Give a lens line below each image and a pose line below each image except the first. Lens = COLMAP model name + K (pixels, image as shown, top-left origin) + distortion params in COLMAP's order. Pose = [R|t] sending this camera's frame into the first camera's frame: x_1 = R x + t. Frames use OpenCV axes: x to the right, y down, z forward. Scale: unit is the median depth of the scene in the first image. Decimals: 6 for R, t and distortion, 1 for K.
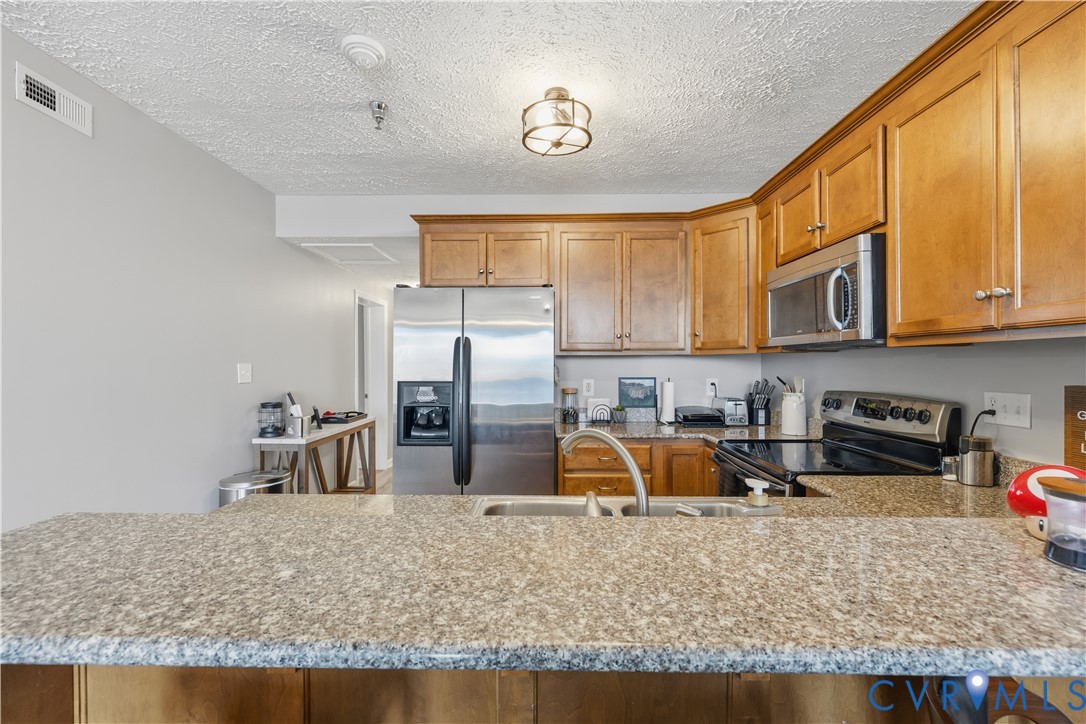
lens RADIAL K [[460.3, 0, 543.0], [0, 460.3, 362.0], [0, 0, 1]] dist [-0.000470, 0.000062]
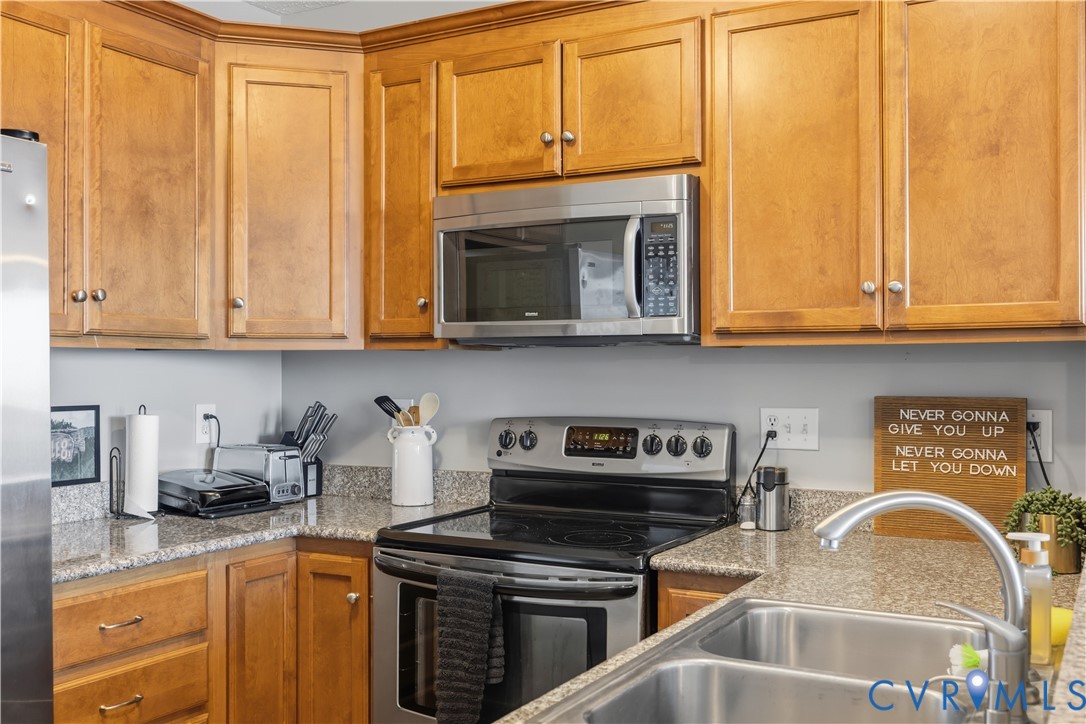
lens RADIAL K [[1055.0, 0, 543.0], [0, 1055.0, 362.0], [0, 0, 1]] dist [-0.001139, 0.008883]
pose [[0.475662, 0.008411, 0.879588, -0.589384], [-0.004428, 0.999965, -0.007167, 0.001706], [-0.879617, -0.000486, 0.475683, 0.378062]]
